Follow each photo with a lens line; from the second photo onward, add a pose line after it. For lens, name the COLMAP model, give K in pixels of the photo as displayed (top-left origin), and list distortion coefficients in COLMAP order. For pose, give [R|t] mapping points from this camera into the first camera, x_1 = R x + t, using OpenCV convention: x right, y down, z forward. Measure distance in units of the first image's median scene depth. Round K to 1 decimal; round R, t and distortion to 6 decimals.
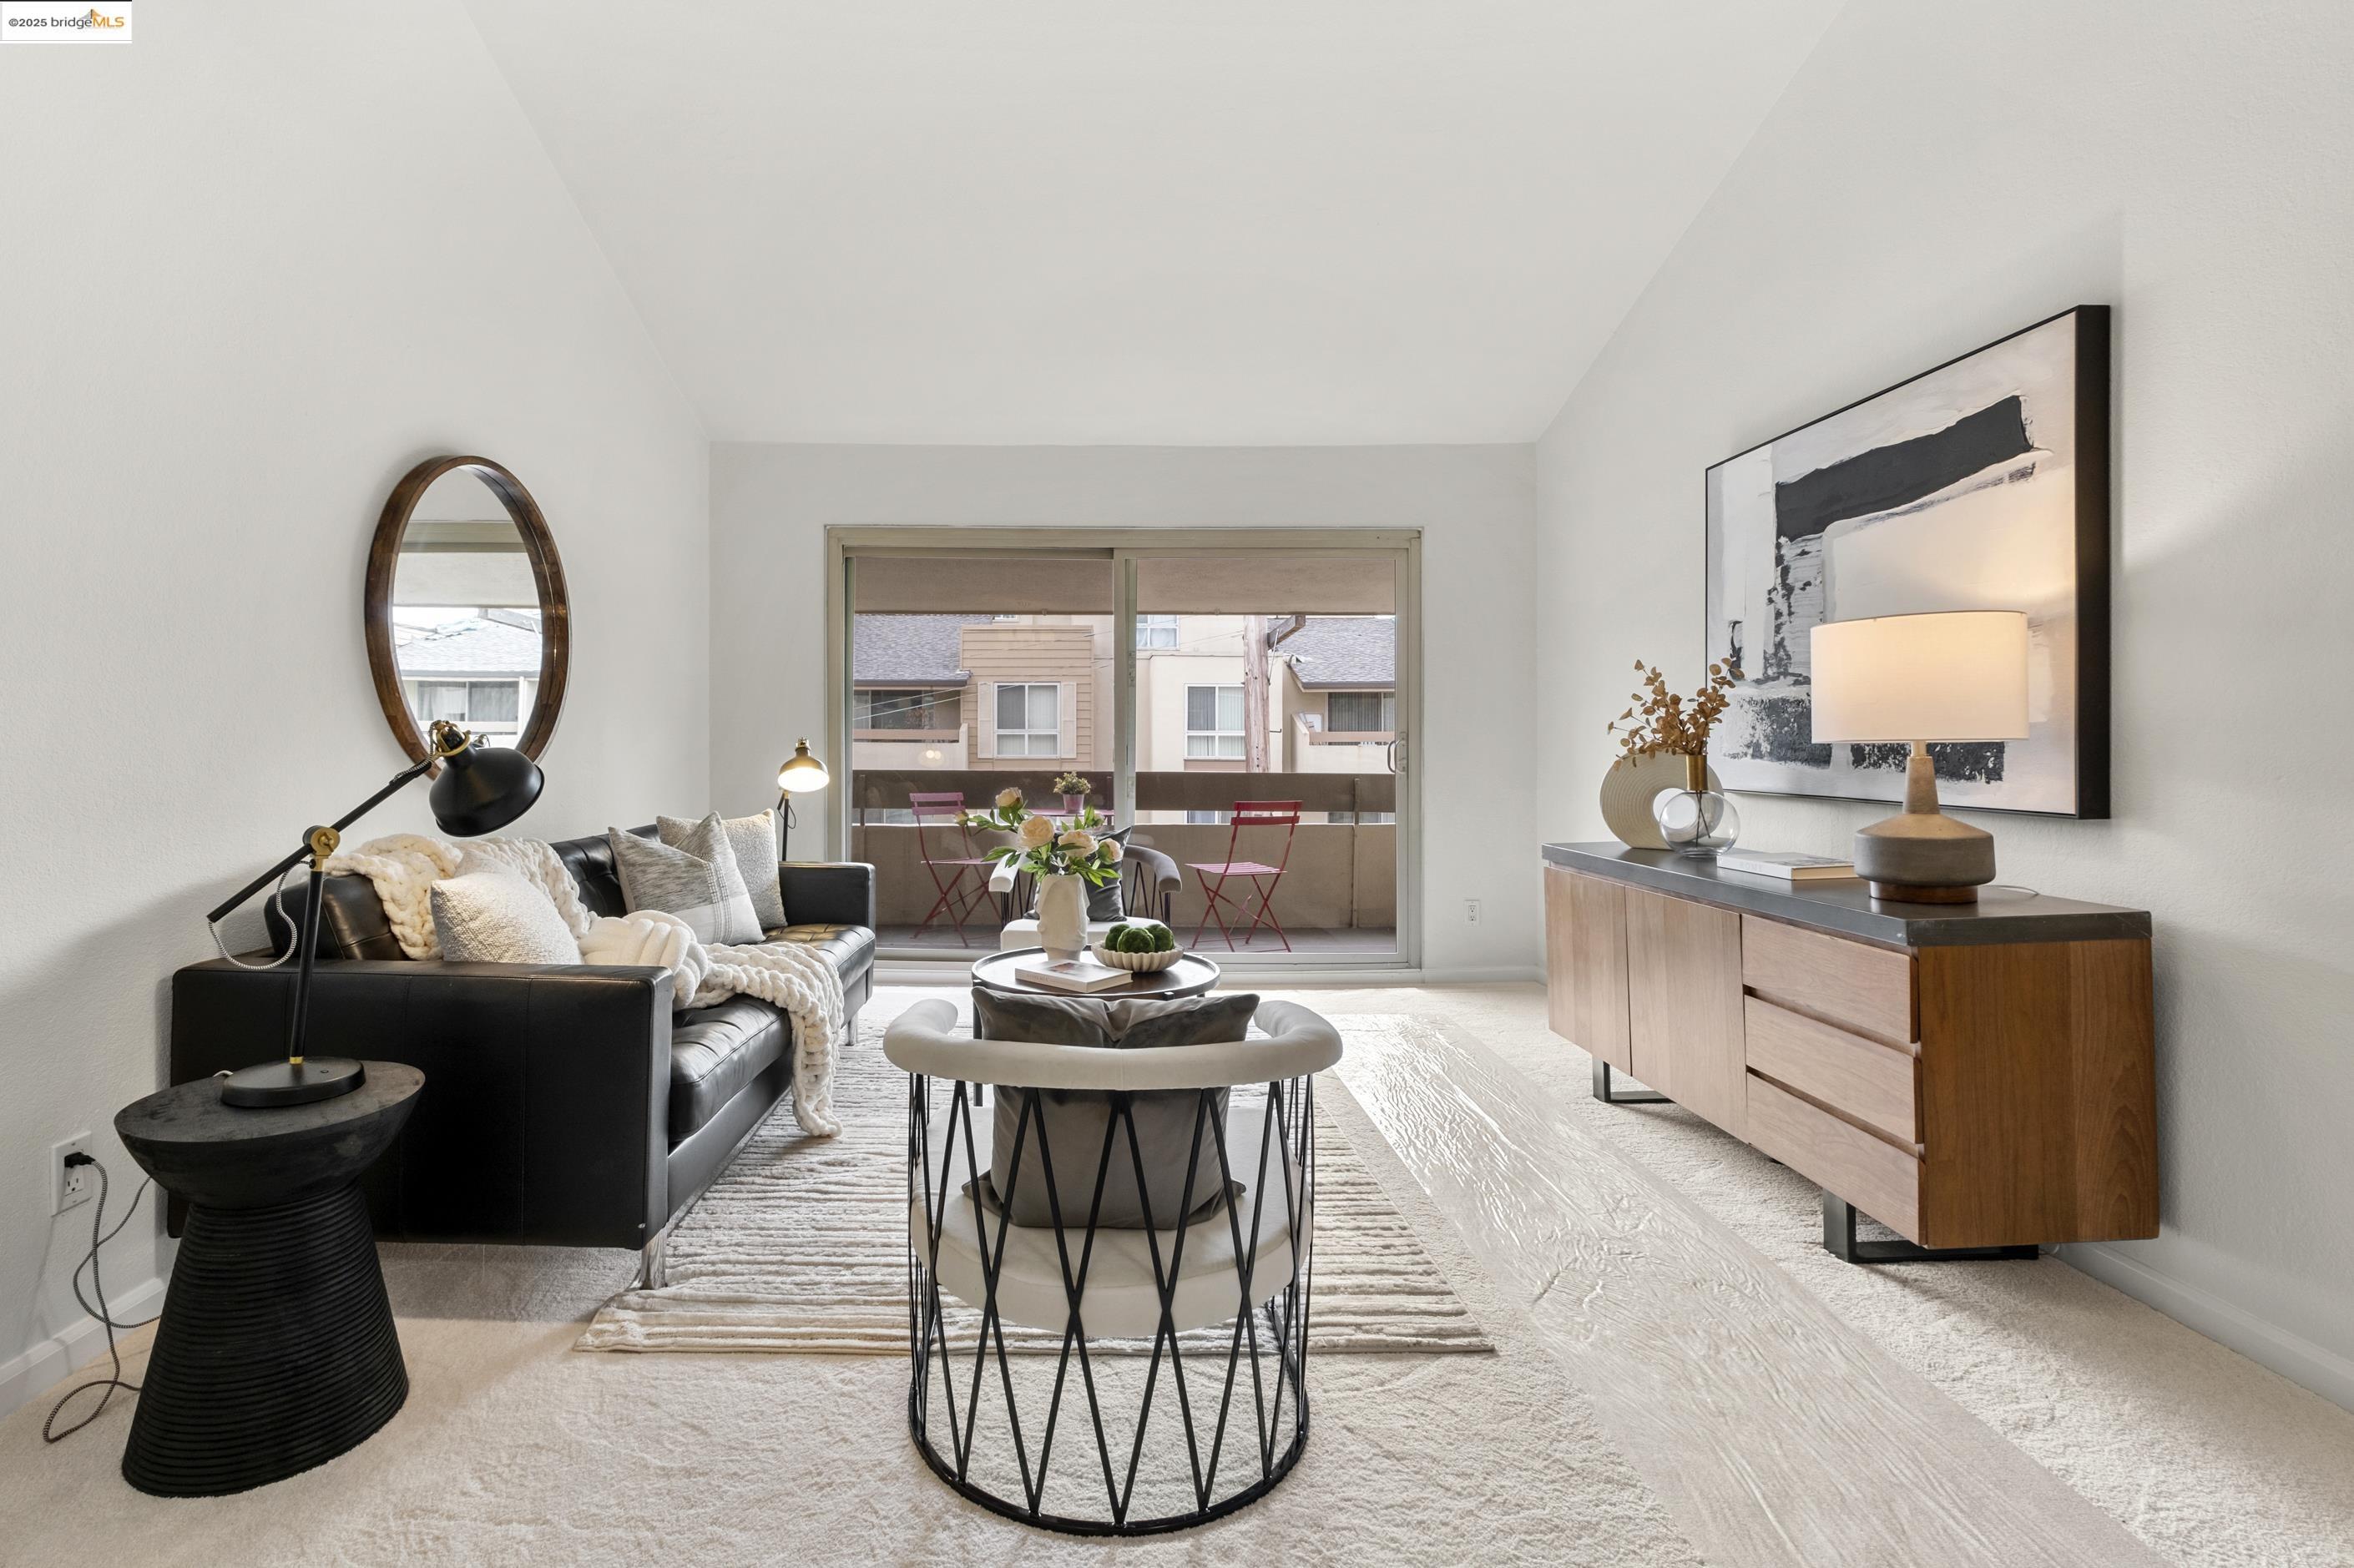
lens RADIAL K [[1041.9, 0, 1149.8], [0, 1041.9, 748.4], [0, 0, 1]] dist [0.007678, -0.007122]
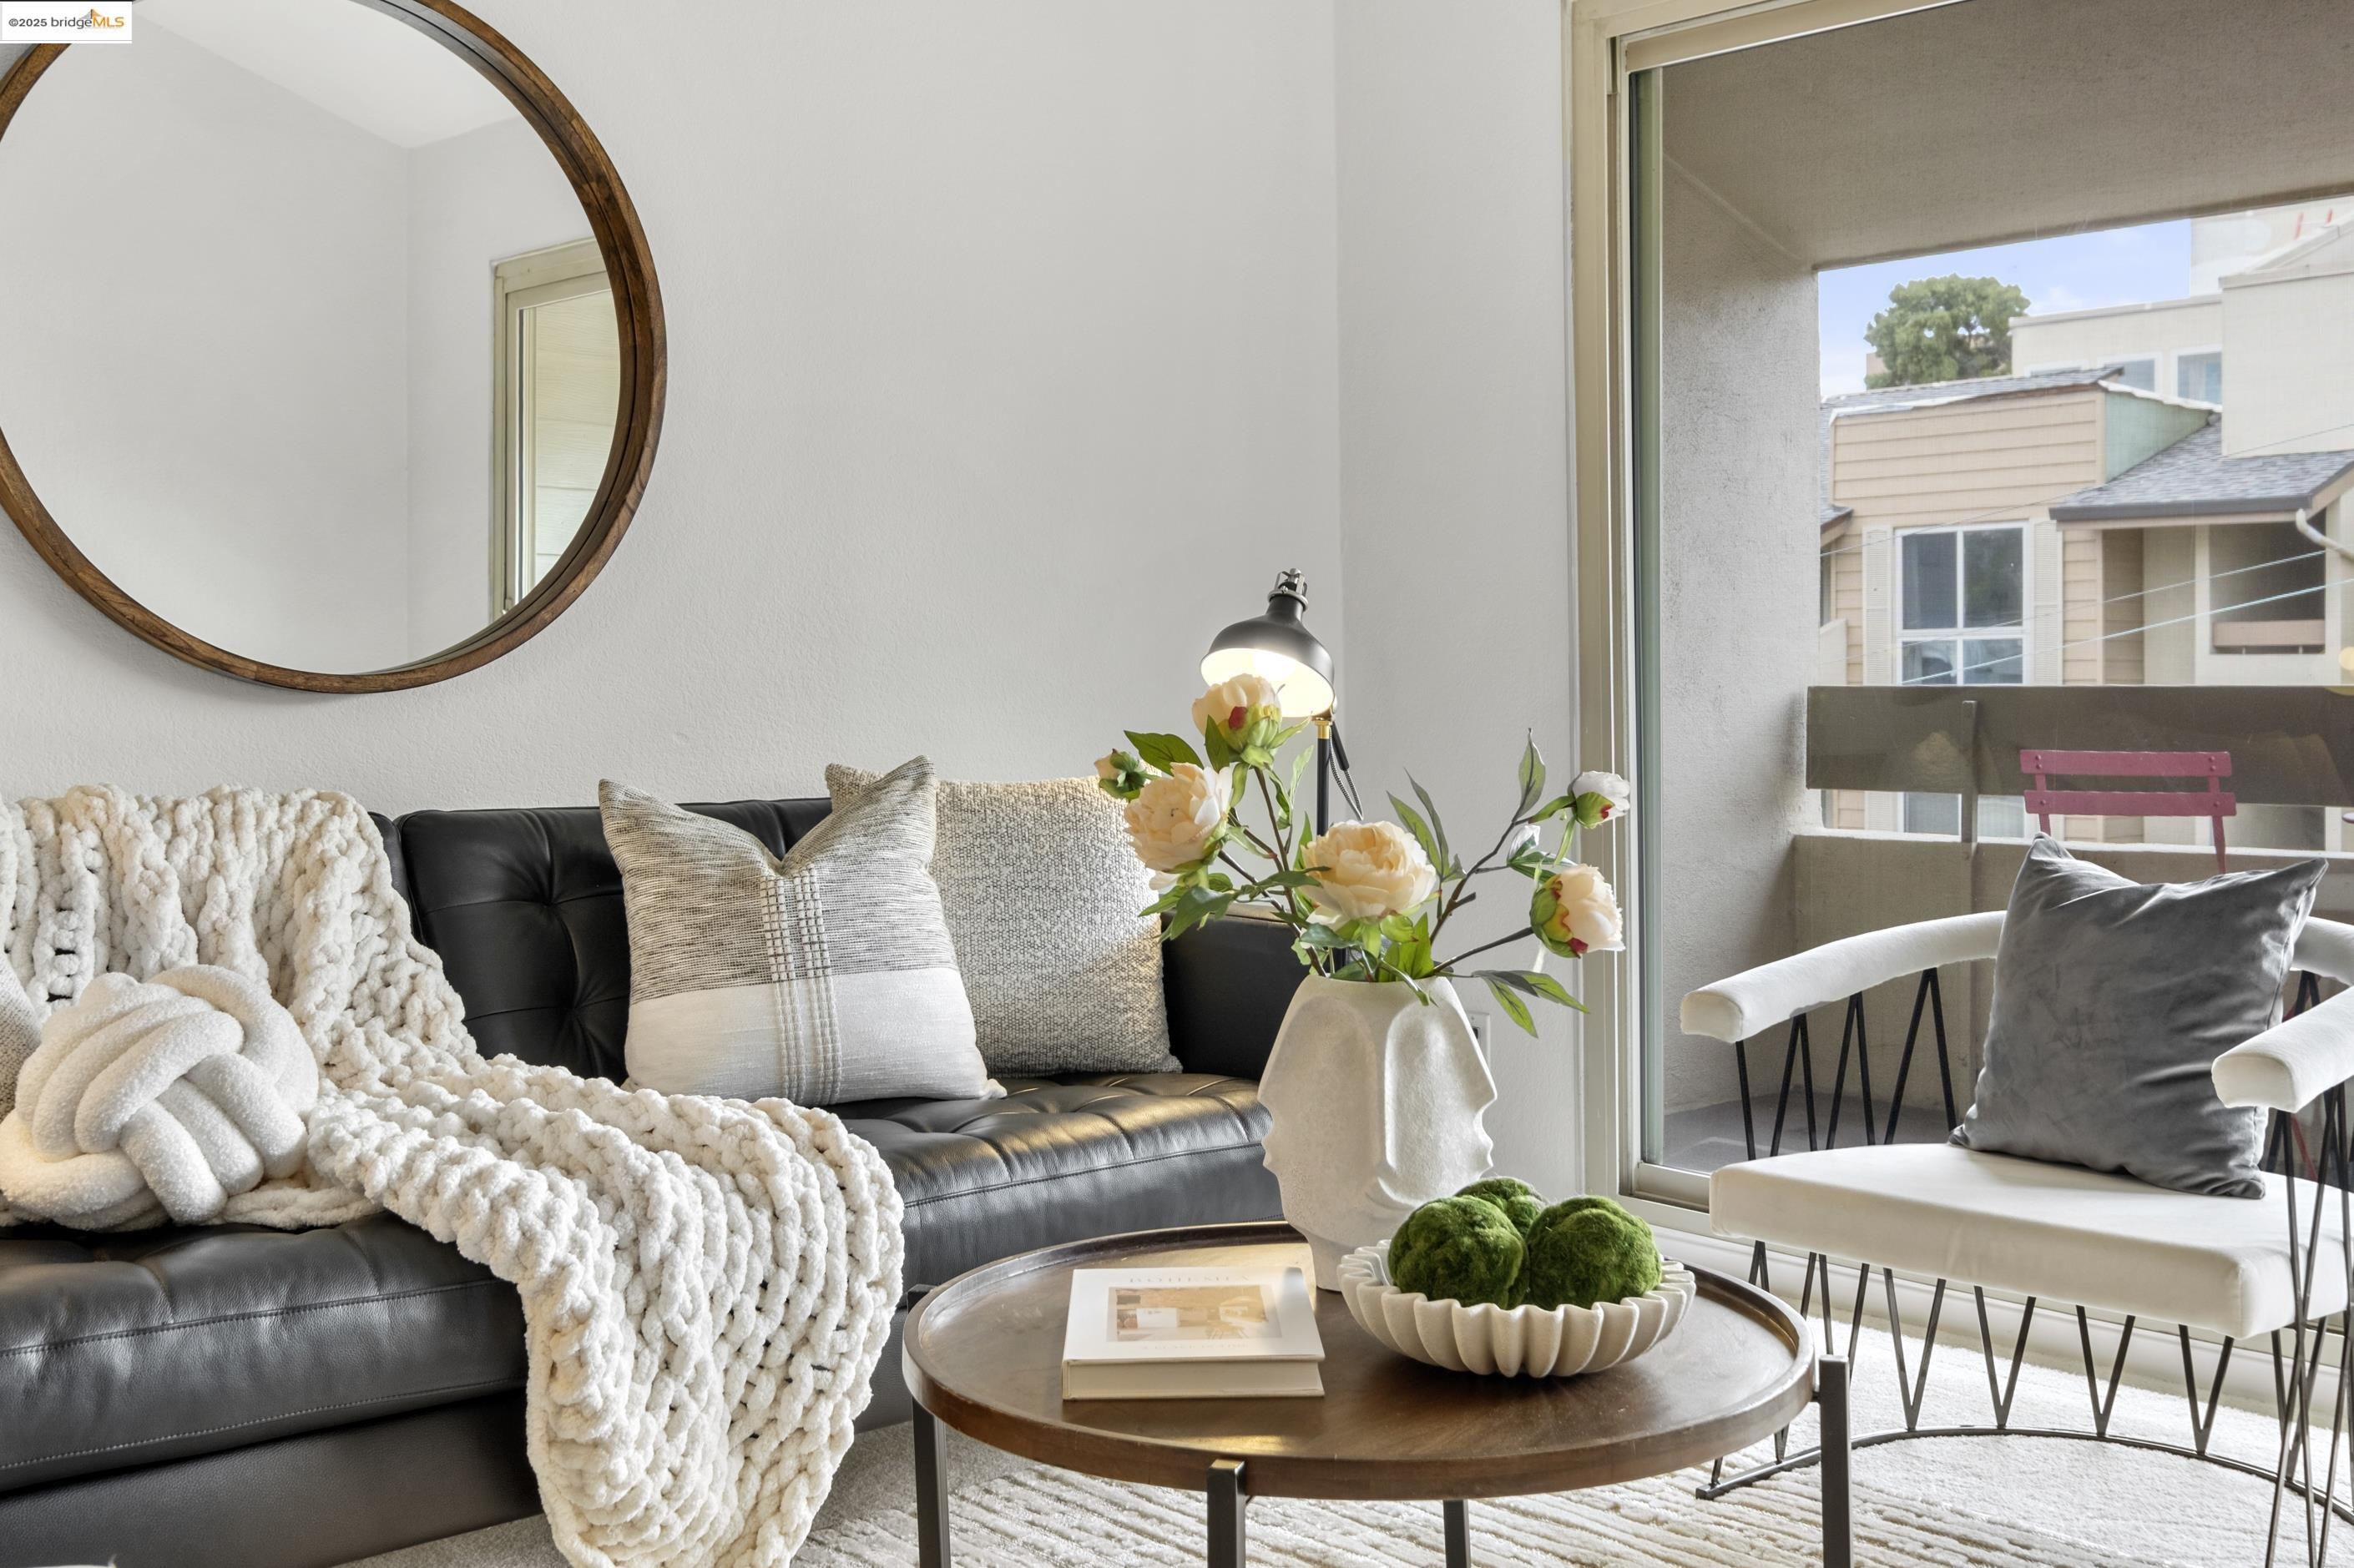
lens RADIAL K [[2473.8, 0, 1192.0], [0, 2473.8, 777.9], [0, 0, 1]] dist [0.017967, 0.000000]
pose [[0.672413, 0.020588, -0.739889, 0.380041], [0.009536, 0.999289, 0.036473, 0.039921], [0.740114, -0.031581, 0.671739, 0.503462]]
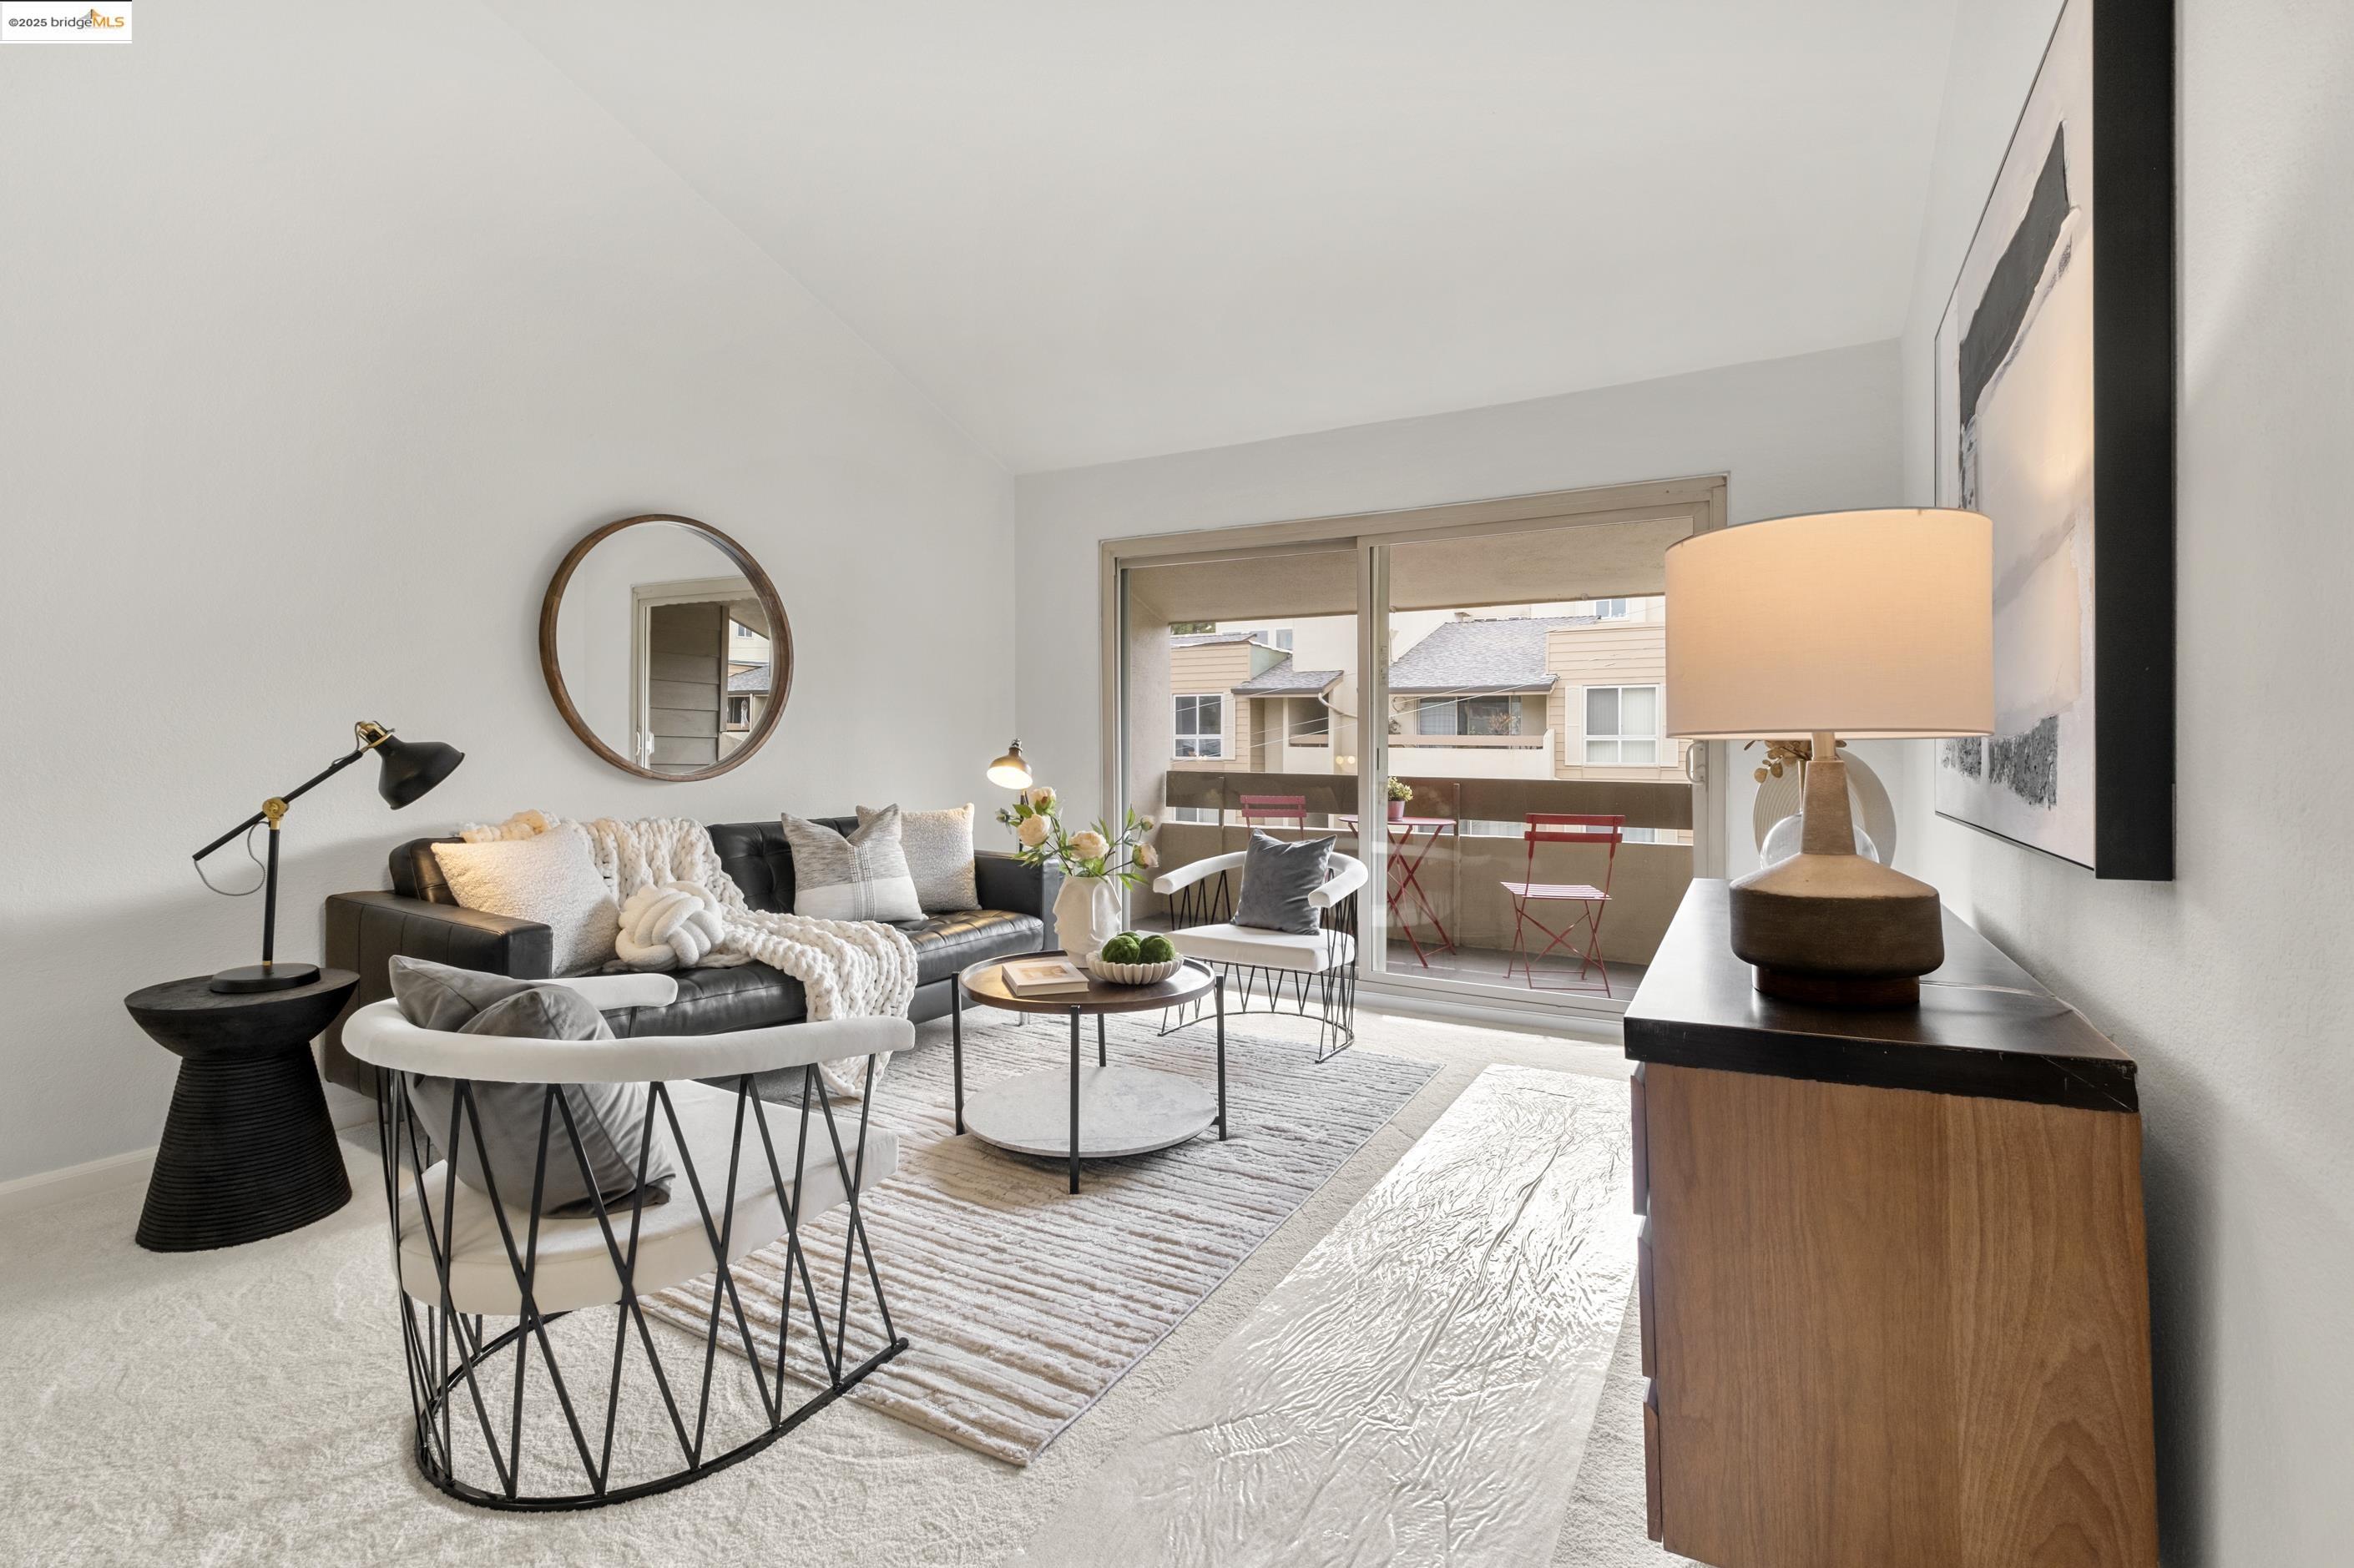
lens RADIAL K [[1041.9, 0, 1219.7], [0, 1041.9, 757.2], [0, 0, 1]] dist [0.007678, -0.007122]
pose [[0.873099, 0.007042, -0.487492, 0.498362], [-0.005981, 0.999975, 0.003732, 0.003974], [0.487506, -0.000343, 0.873120, 0.201139]]
